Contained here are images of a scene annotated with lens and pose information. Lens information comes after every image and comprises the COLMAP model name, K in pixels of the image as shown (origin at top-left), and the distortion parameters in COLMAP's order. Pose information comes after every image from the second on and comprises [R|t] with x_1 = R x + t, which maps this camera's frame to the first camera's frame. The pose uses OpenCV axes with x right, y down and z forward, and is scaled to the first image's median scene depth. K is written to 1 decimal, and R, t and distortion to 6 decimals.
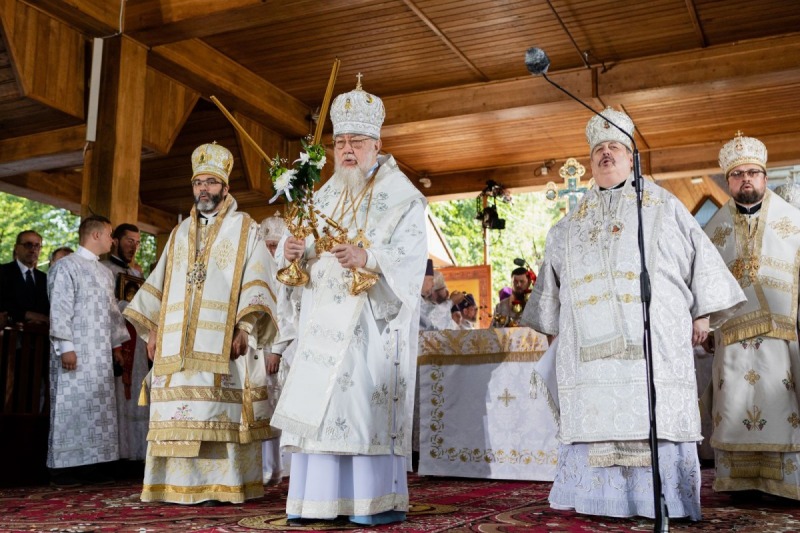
lens RADIAL K [[942.1, 0, 400.0], [0, 942.1, 266.5], [0, 0, 1]] dist [-0.022919, -0.055771]
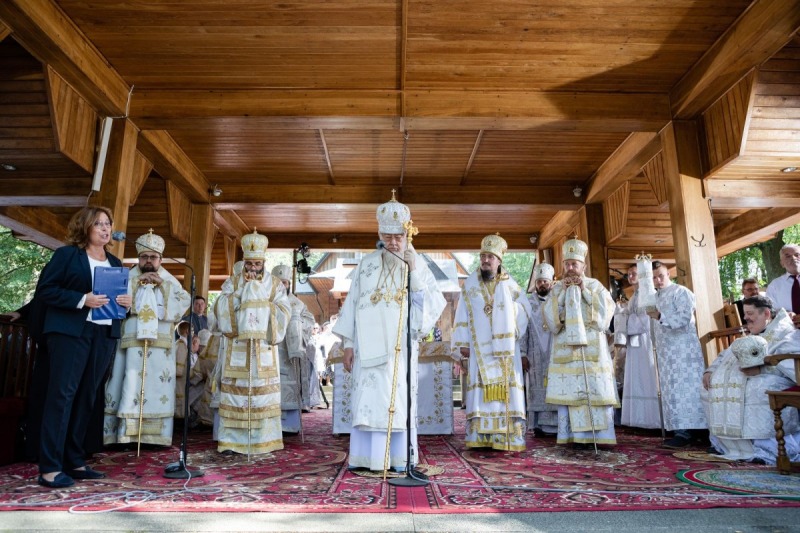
lens RADIAL K [[581.0, 0, 398.7], [0, 581.0, 258.1], [0, 0, 1]] dist [-0.036435, 0.002099]
pose [[0.900484, 0.093748, 0.424663, -0.278131], [-0.067708, 0.994803, -0.076039, -0.002464], [-0.429585, 0.039719, 0.902152, 0.064080]]
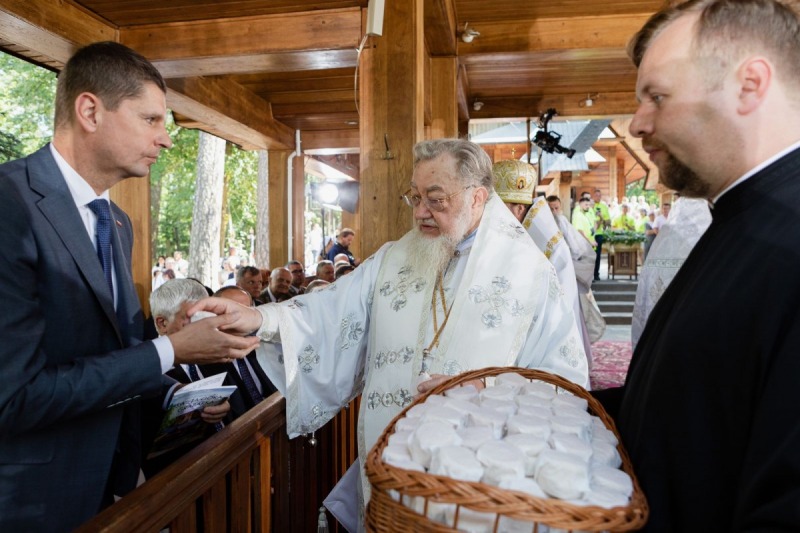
lens RADIAL K [[581.0, 0, 398.7], [0, 581.0, 258.1], [0, 0, 1]] dist [-0.036435, 0.002099]
pose [[0.959264, -0.014743, 0.282128, -0.428630], [-0.037735, 0.983003, 0.179670, -0.052952], [-0.279981, -0.182997, 0.942403, 0.584364]]
